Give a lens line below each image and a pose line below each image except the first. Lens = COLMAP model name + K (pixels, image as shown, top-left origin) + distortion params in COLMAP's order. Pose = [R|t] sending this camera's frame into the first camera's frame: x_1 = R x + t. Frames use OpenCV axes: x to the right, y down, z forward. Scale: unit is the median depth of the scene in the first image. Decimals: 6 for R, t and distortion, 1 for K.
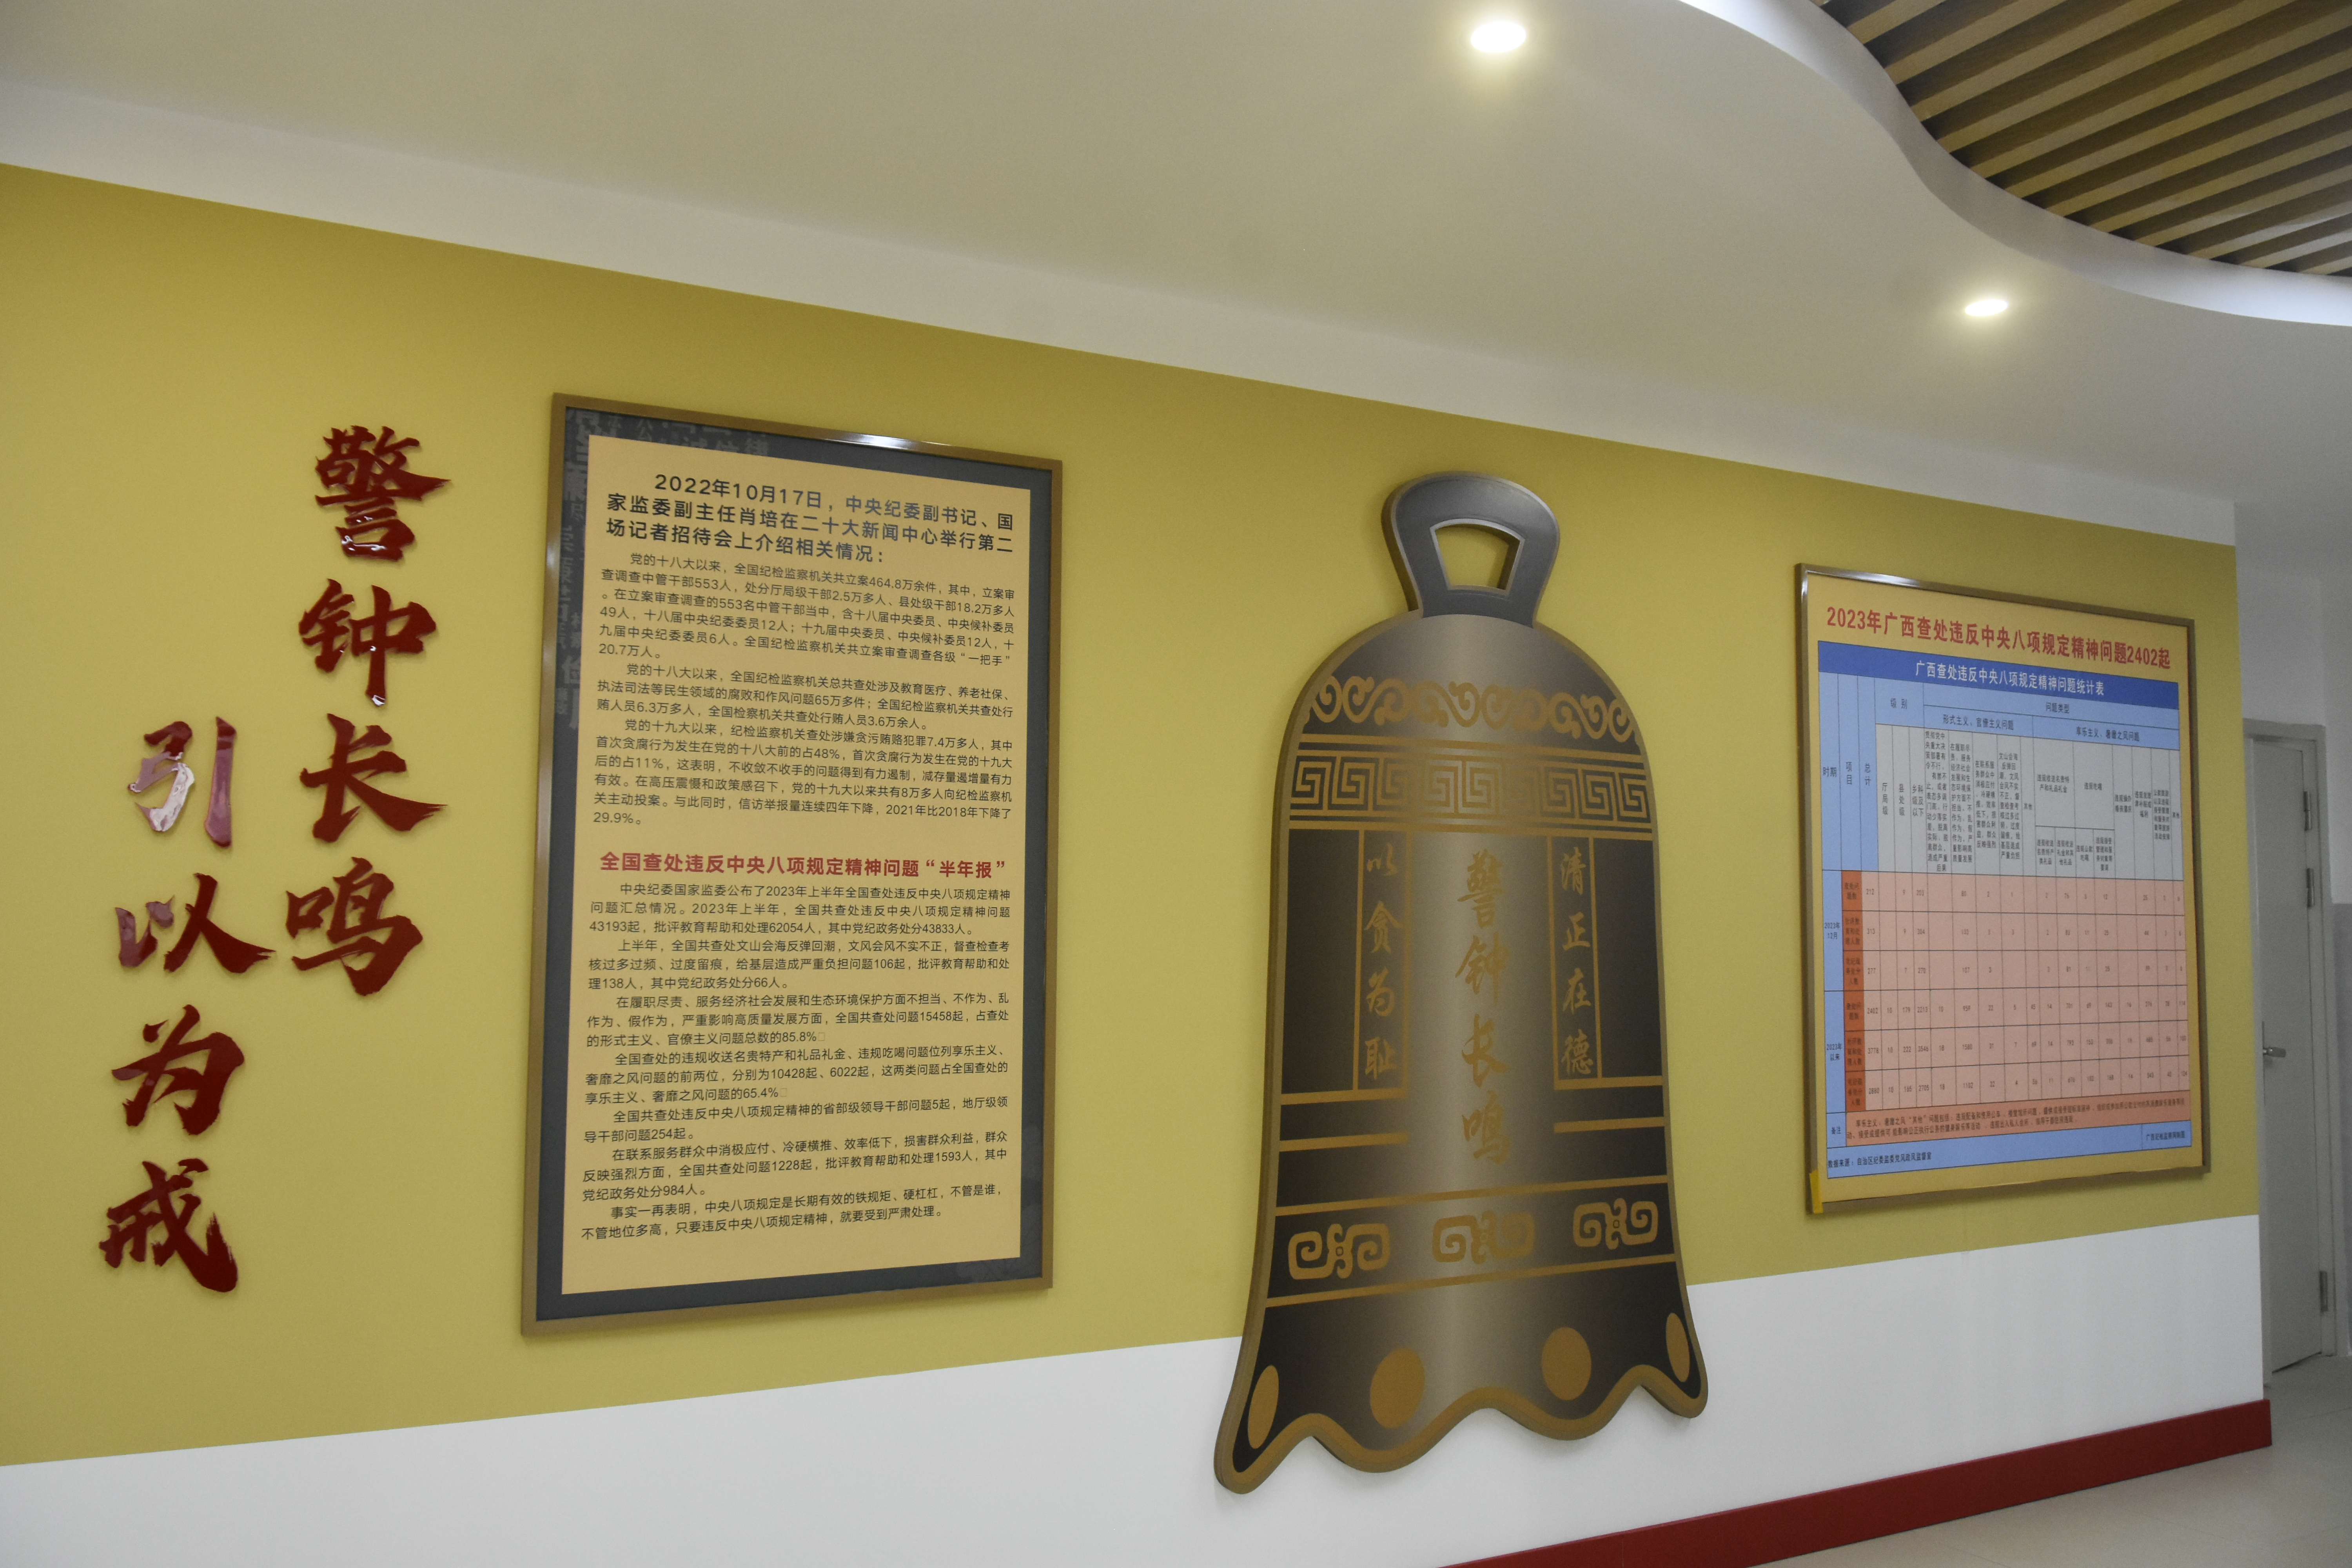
lens RADIAL K [[1808.0, 0, 1174.4], [0, 1808.0, 777.3], [0, 0, 1]] dist [-0.029741, 0.001136]
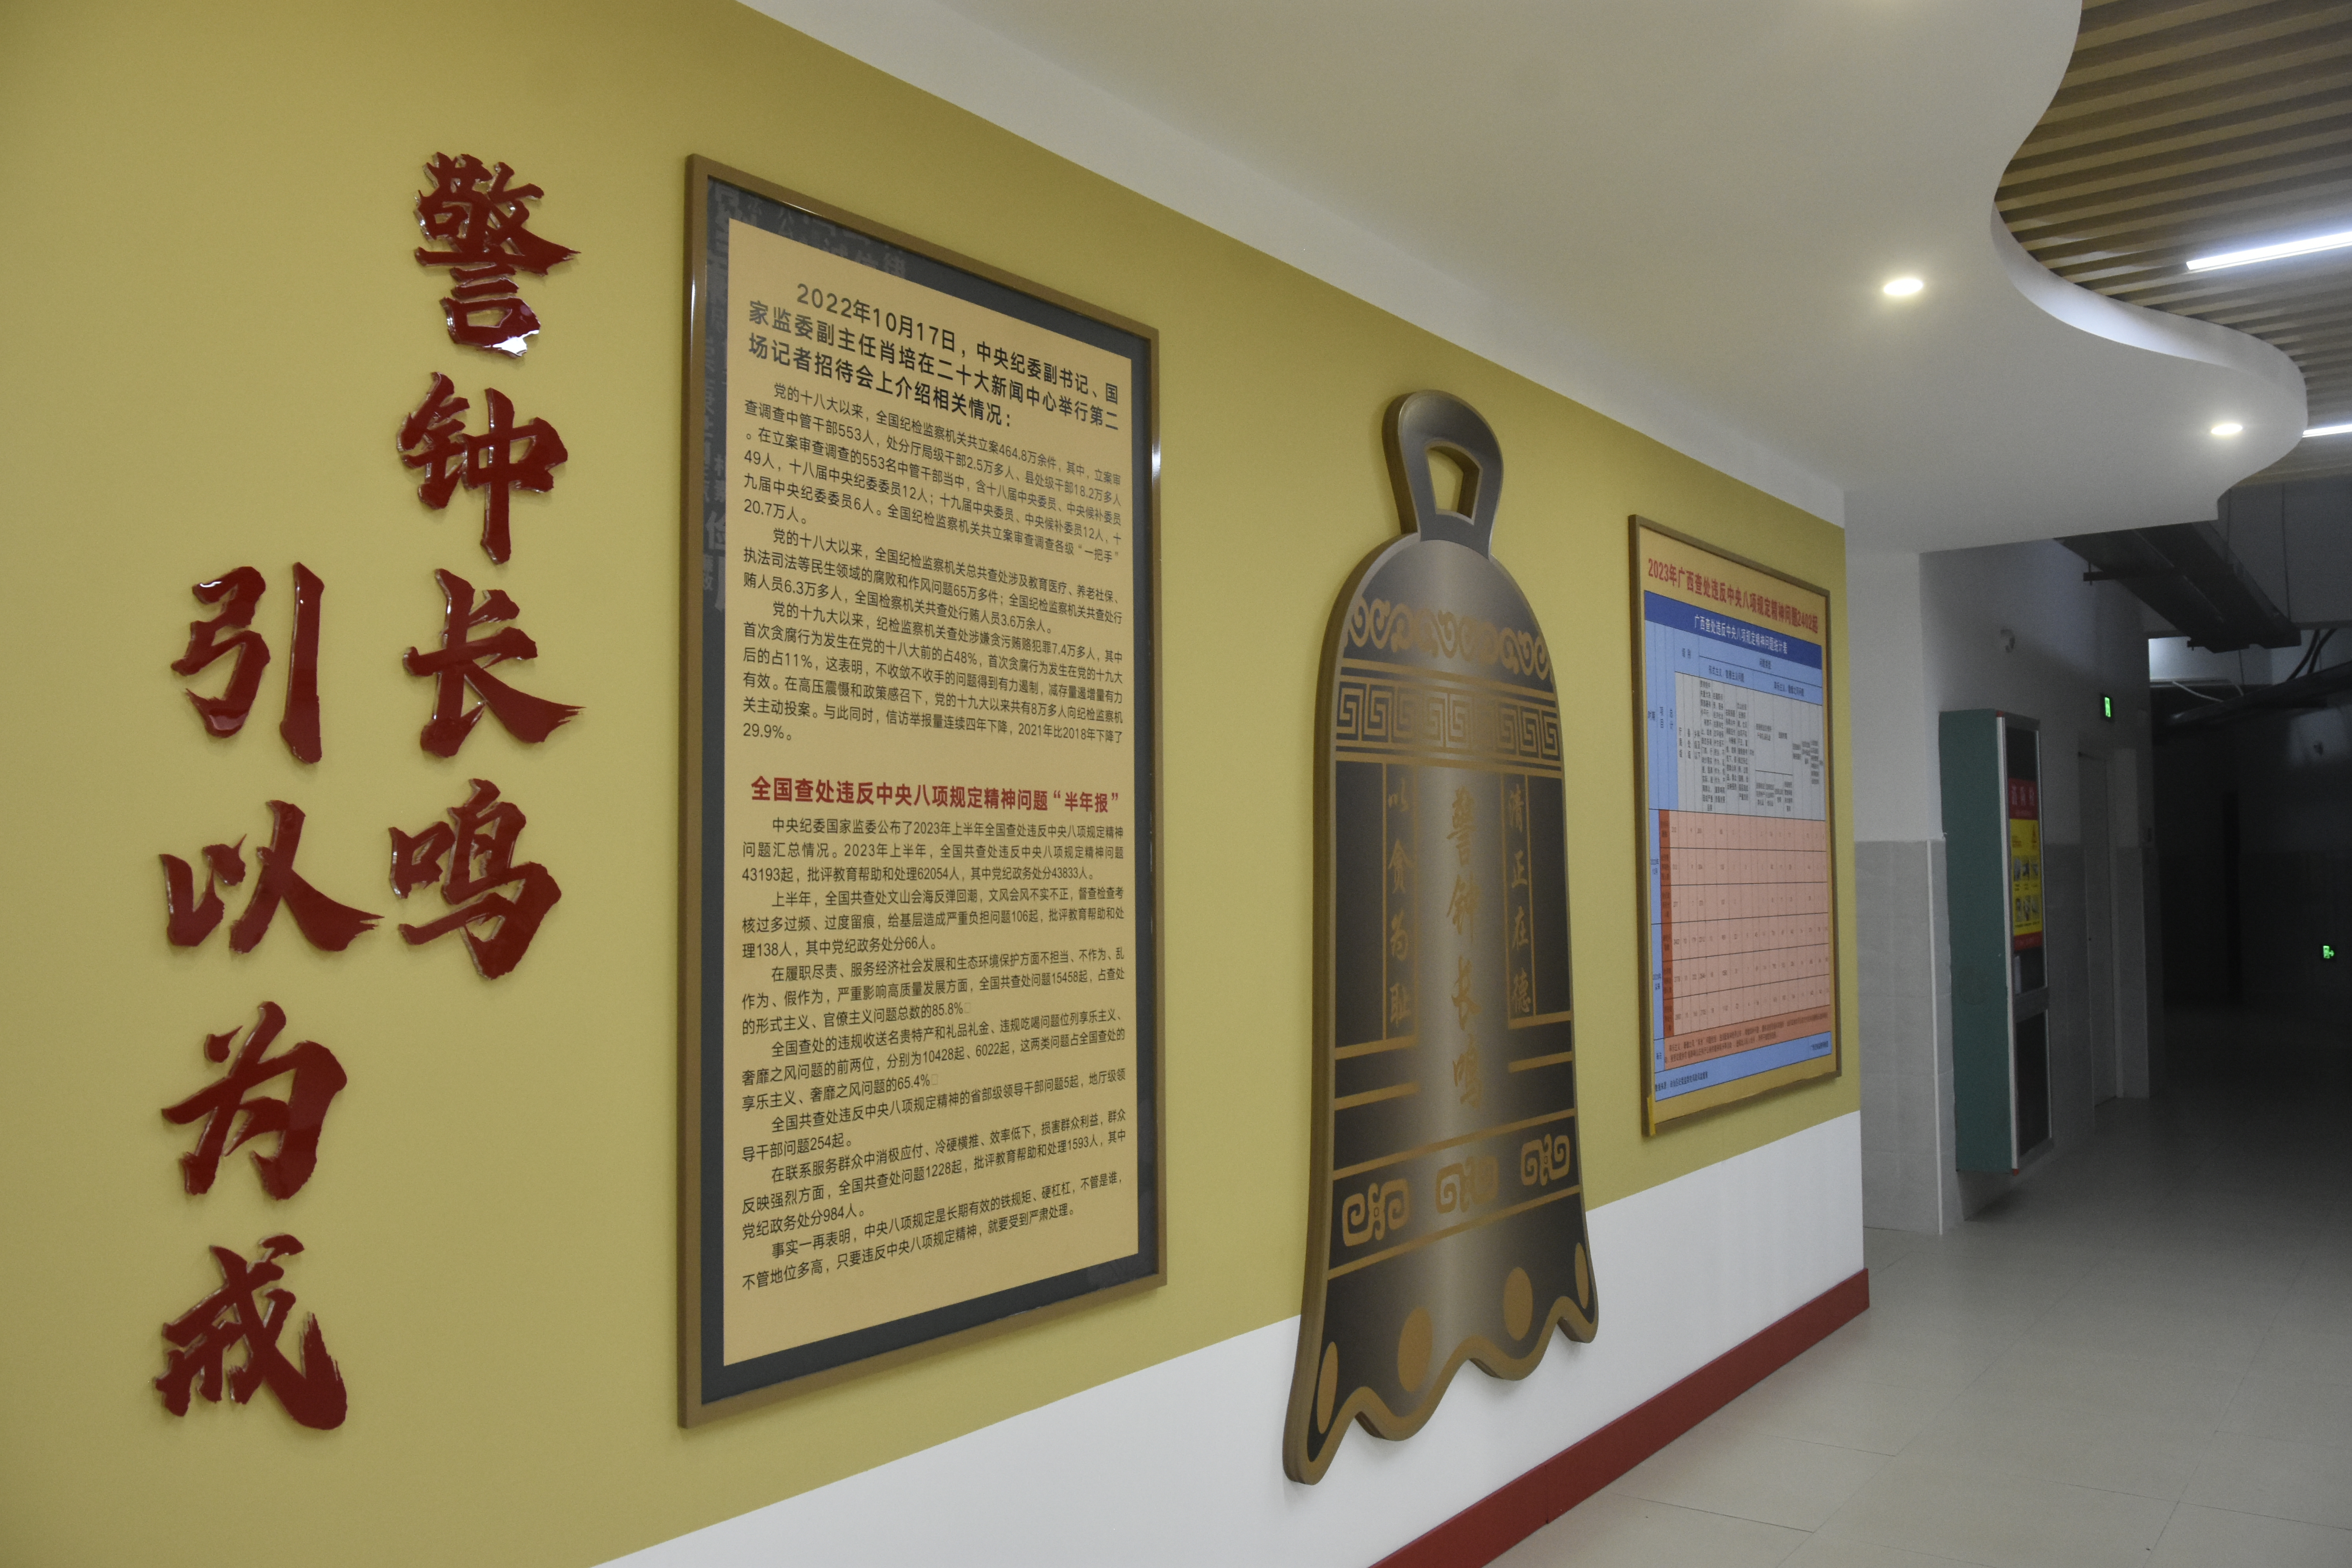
lens RADIAL K [[1808.0, 0, 1177.2], [0, 1808.0, 786.8], [0, 0, 1]] dist [-0.029741, 0.001136]
pose [[0.902181, 0.001178, 0.431357, -0.462783], [-0.010910, 0.999739, 0.020089, 0.027740], [-0.431220, -0.022830, 0.901958, 0.233299]]
